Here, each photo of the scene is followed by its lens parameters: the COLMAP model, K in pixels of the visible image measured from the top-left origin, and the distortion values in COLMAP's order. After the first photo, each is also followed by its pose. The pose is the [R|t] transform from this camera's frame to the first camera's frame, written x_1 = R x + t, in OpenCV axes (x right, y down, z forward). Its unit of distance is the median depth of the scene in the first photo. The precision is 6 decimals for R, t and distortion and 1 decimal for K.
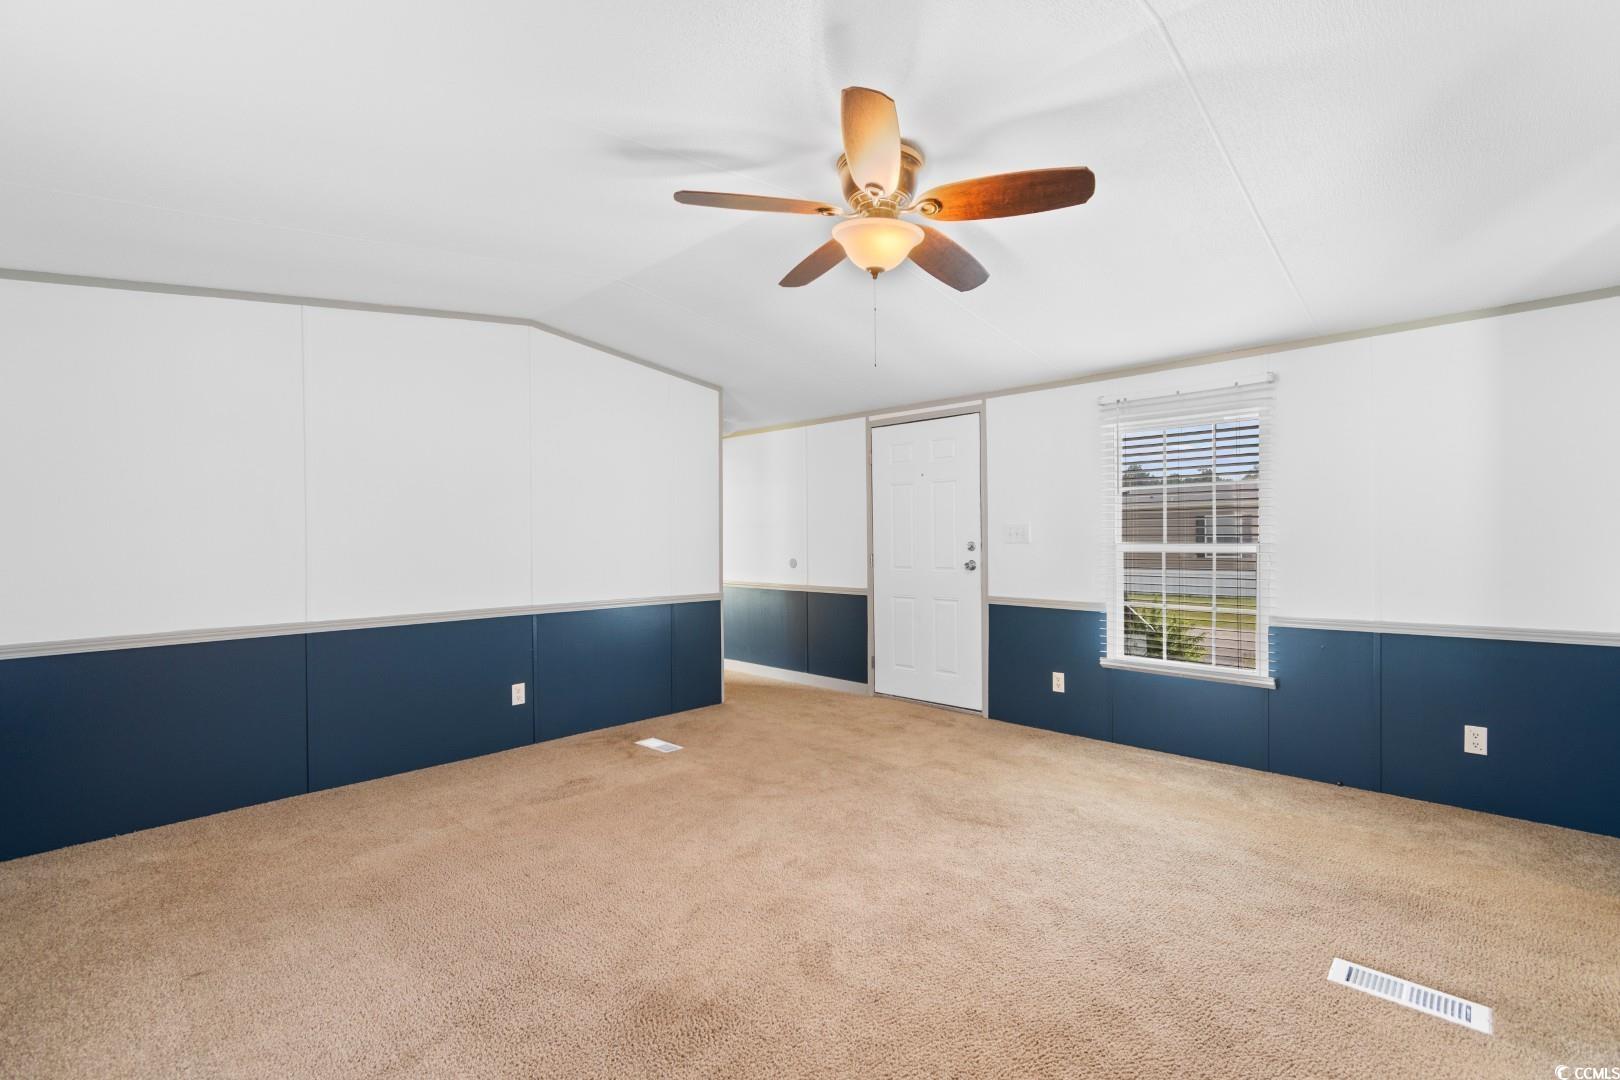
lens RADIAL K [[721.4, 0, 788.4], [0, 721.4, 542.7], [0, 0, 1]] dist [0.000167, -0.000111]
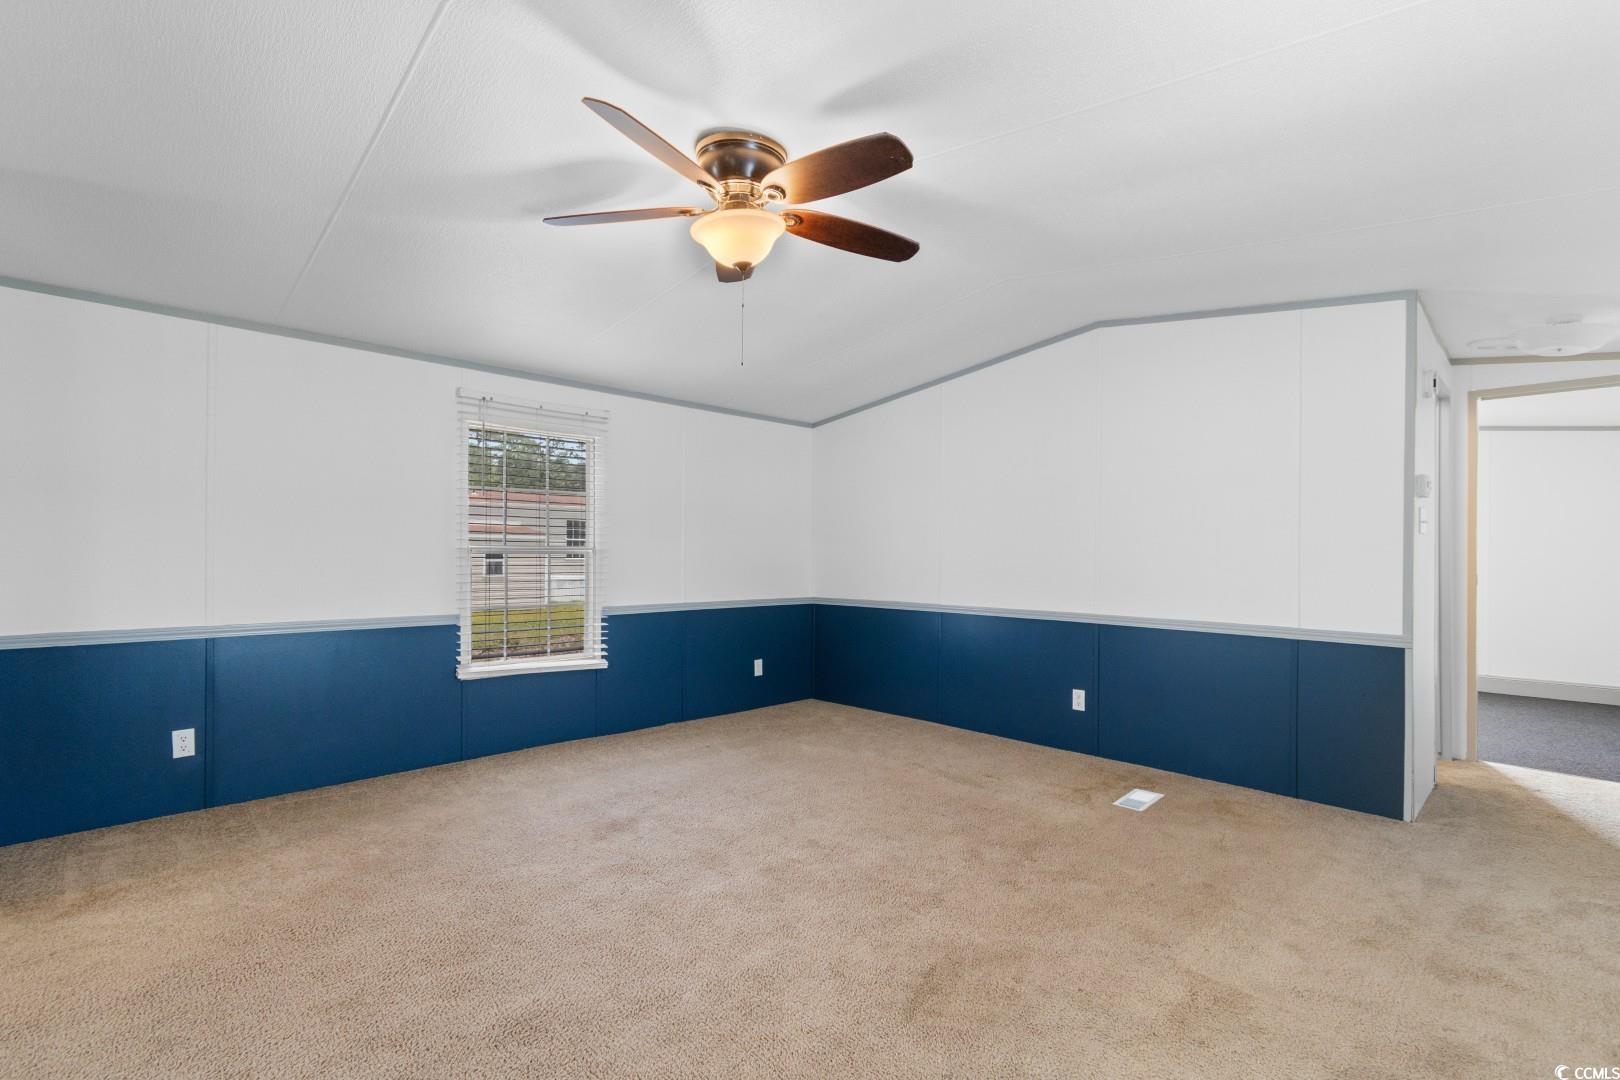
lens RADIAL K [[737.4, 0, 813.0], [0, 737.4, 547.1], [0, 0, 1]] dist [0.001071, -0.000076]
pose [[-0.019828, 0.005189, -0.999790, 0.656815], [-0.008015, 0.999954, 0.005349, -0.002751], [0.999771, 0.008120, -0.019786, 0.658143]]
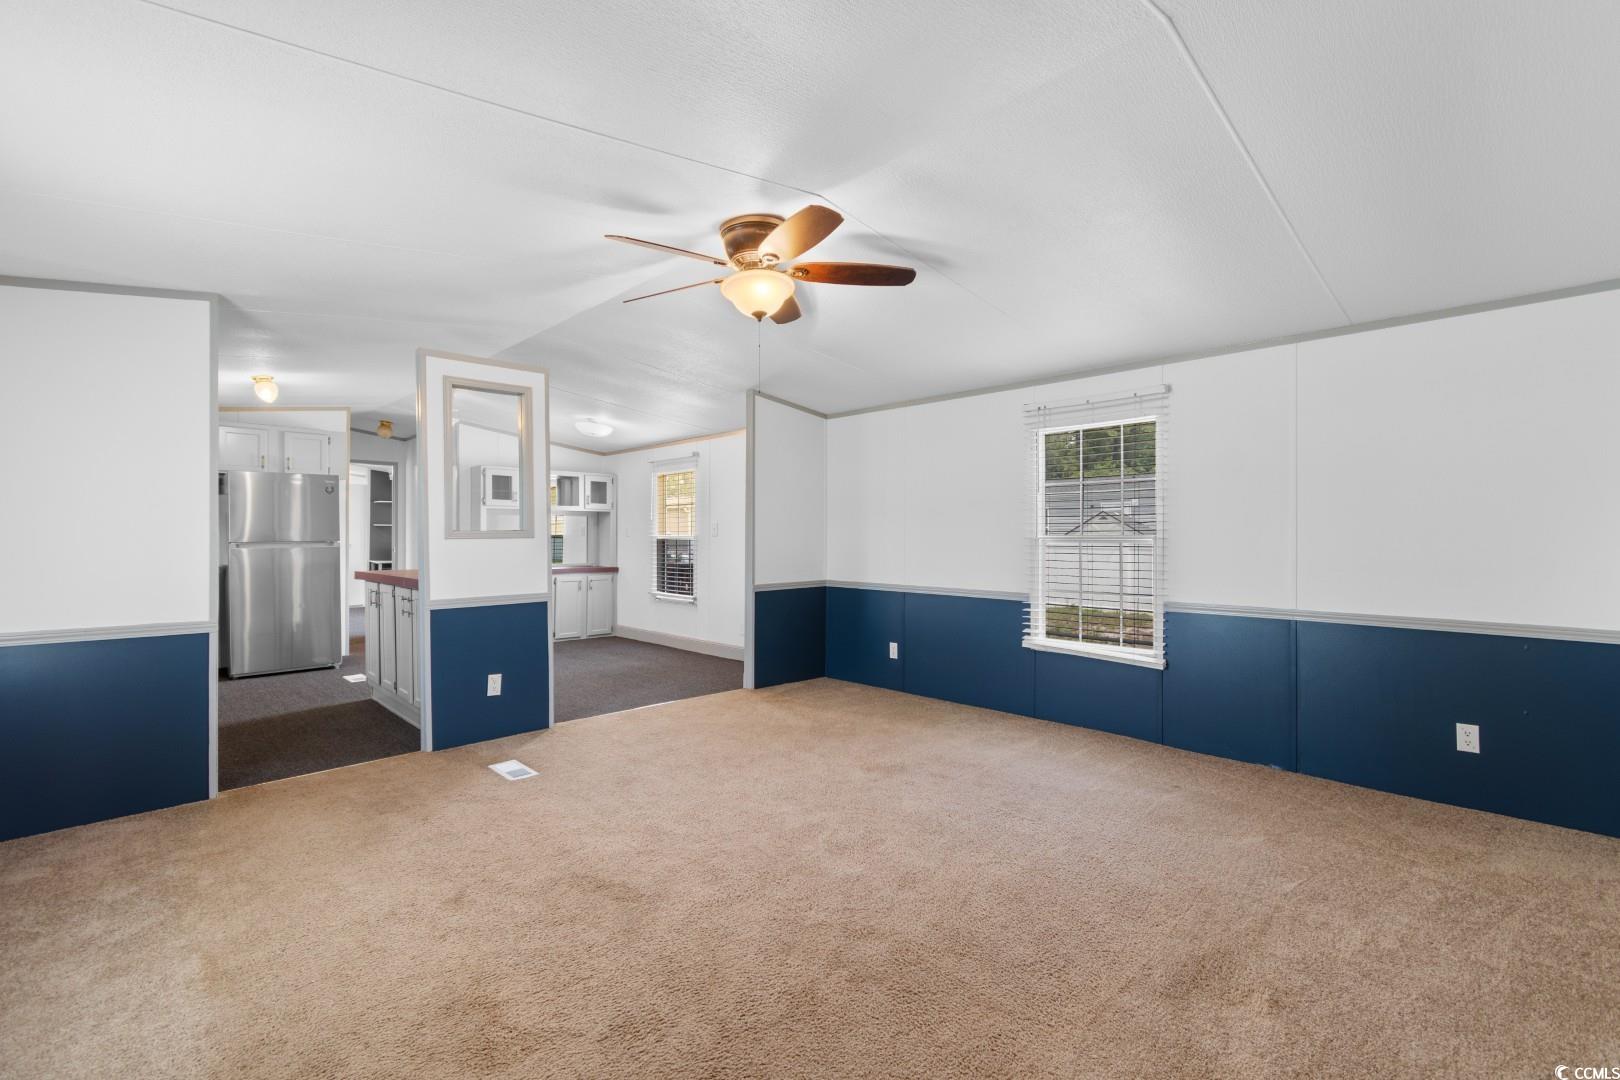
lens RADIAL K [[719.0, 0, 810.4], [0, 719.0, 527.6], [0, 0, 1]] dist [0.001648, -0.000444]
pose [[-0.999783, 0.008072, 0.019188, 0.006227], [0.007799, 0.999868, -0.014261, 0.005362], [-0.019301, -0.014109, -0.999714, 1.316942]]
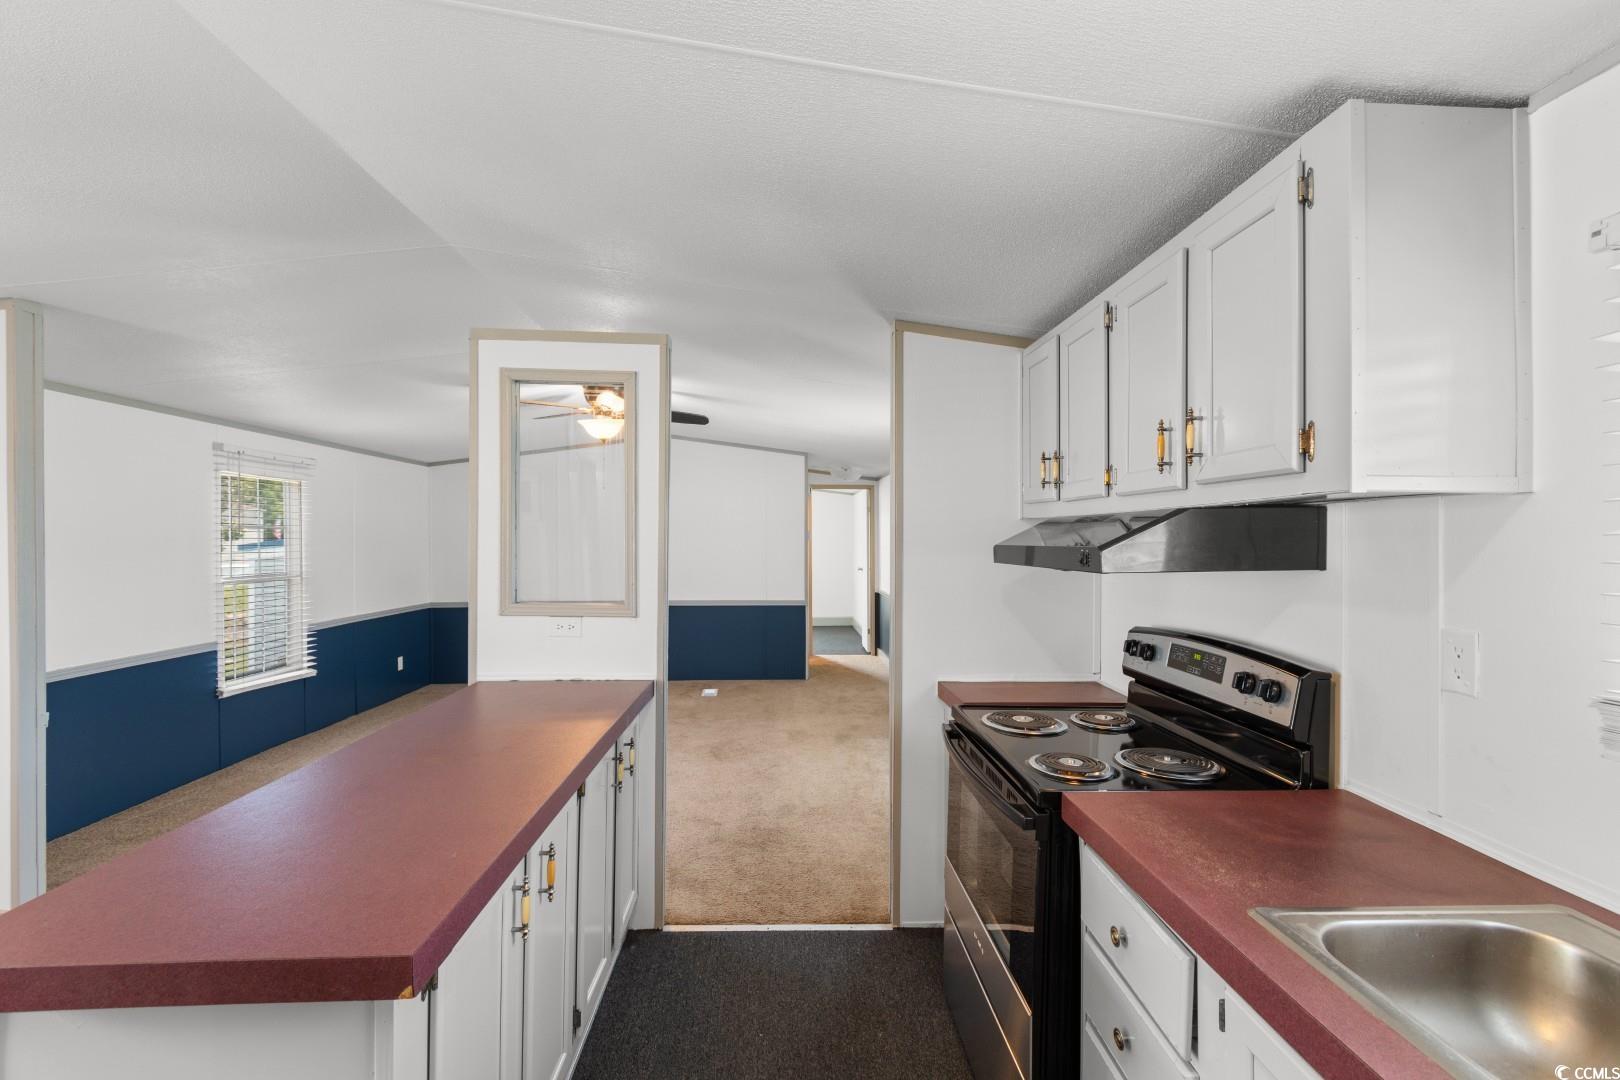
lens RADIAL K [[719.0, 0, 810.4], [0, 719.0, 527.6], [0, 0, 1]] dist [0.001648, -0.000444]
pose [[0.729474, 0.002058, -0.684006, 1.083847], [-0.009020, 0.999937, -0.006611, -0.077362], [0.683950, 0.010992, 0.729446, -0.012753]]
